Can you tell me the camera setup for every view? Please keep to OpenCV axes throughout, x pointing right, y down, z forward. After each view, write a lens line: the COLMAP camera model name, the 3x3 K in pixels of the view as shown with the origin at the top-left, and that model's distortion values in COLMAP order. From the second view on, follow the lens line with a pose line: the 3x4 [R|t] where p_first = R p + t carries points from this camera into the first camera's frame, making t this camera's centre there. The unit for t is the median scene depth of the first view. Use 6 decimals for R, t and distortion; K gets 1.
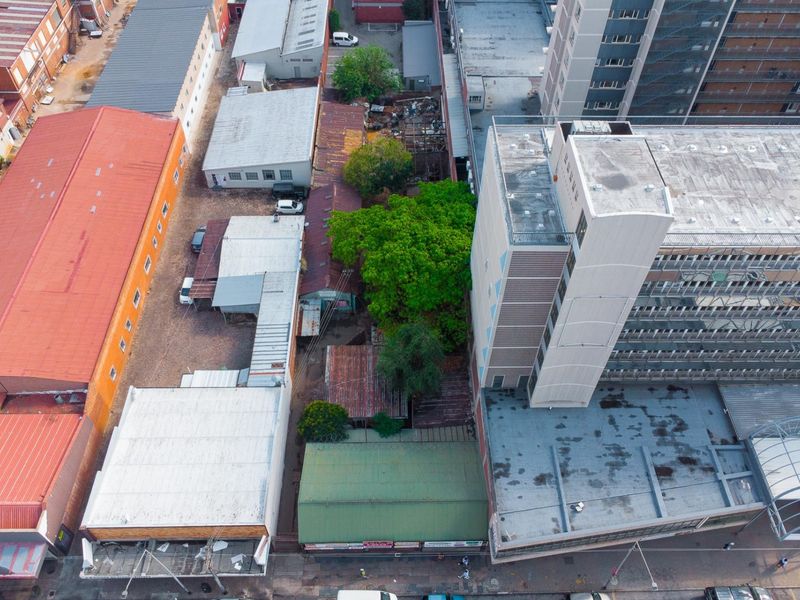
lens RADIAL K [[650.1, 0, 400.2], [0, 650.1, 299.0], [0, 0, 1]] dist [0.021604, -0.017545]
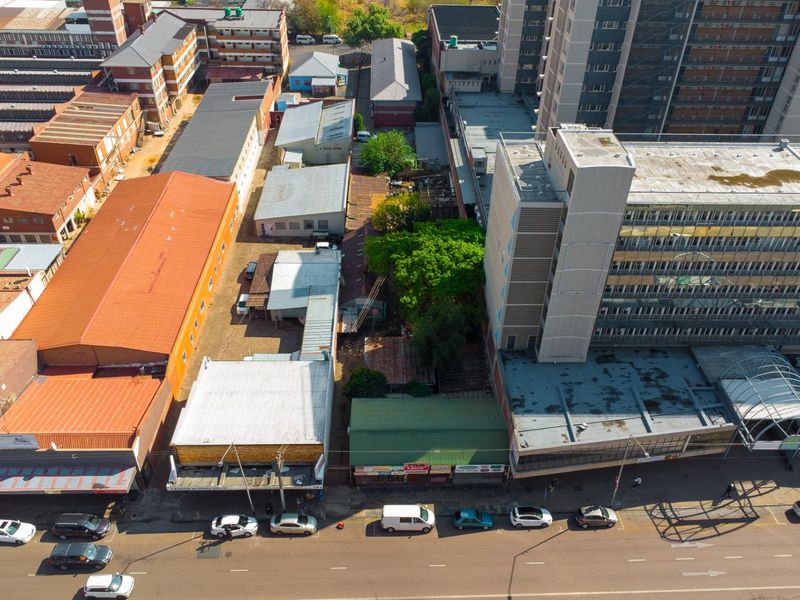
lens RADIAL K [[650.1, 0, 400.6], [0, 650.1, 299.6], [0, 0, 1]] dist [0.021604, -0.017545]
pose [[0.999921, -0.000596, 0.012574, -0.060525], [0.003414, 0.974283, -0.225300, 0.269189], [-0.012116, 0.225325, 0.974208, -0.172552]]
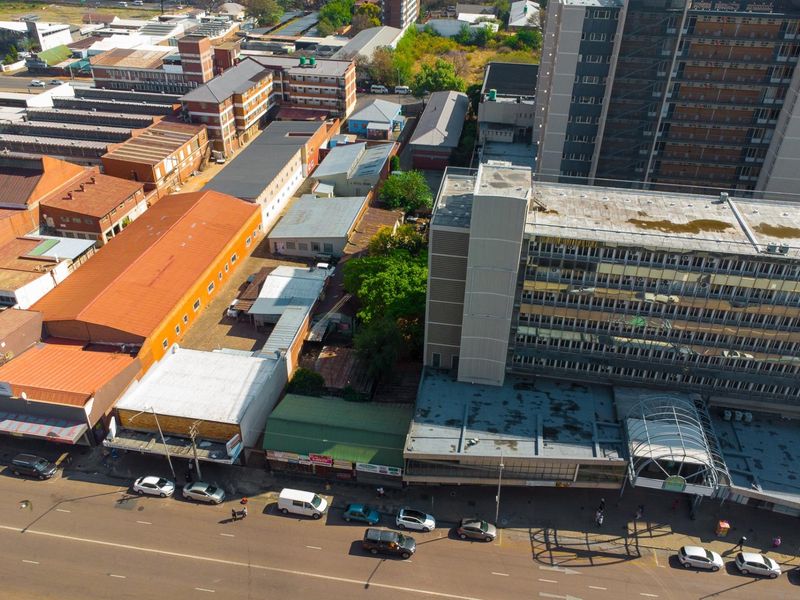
lens RADIAL K [[650.1, 0, 400.6], [0, 650.1, 300.8], [0, 0, 1]] dist [0.021604, -0.017545]
pose [[0.982792, 0.102451, -0.153701, 0.223477], [-0.143984, 0.946131, -0.290007, 0.335133], [0.115710, 0.307147, 0.944601, -0.228903]]
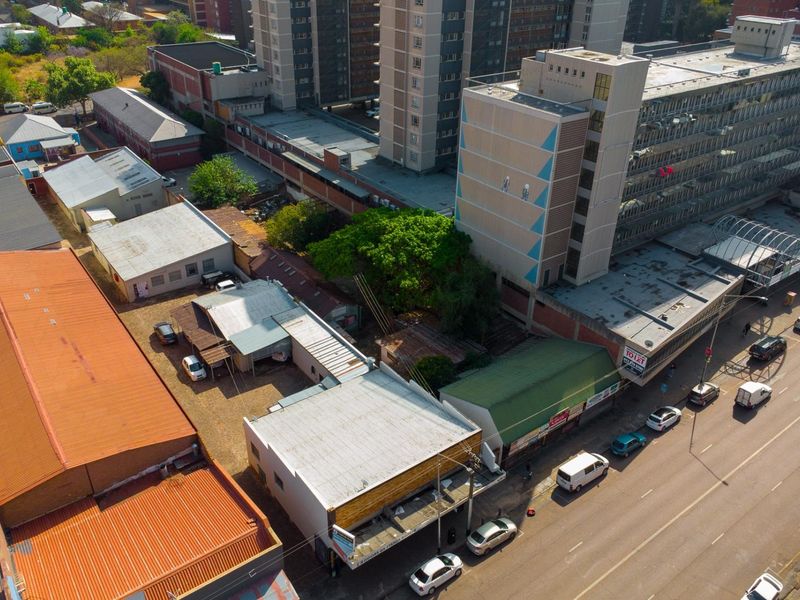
lens RADIAL K [[650.1, 0, 398.5], [0, 650.1, 299.8], [0, 0, 1]] dist [0.021604, -0.017545]
pose [[0.813851, -0.293673, 0.501401, -0.571278], [0.443221, 0.871748, -0.208829, 0.243422], [-0.375768, 0.392187, 0.839636, 0.091606]]
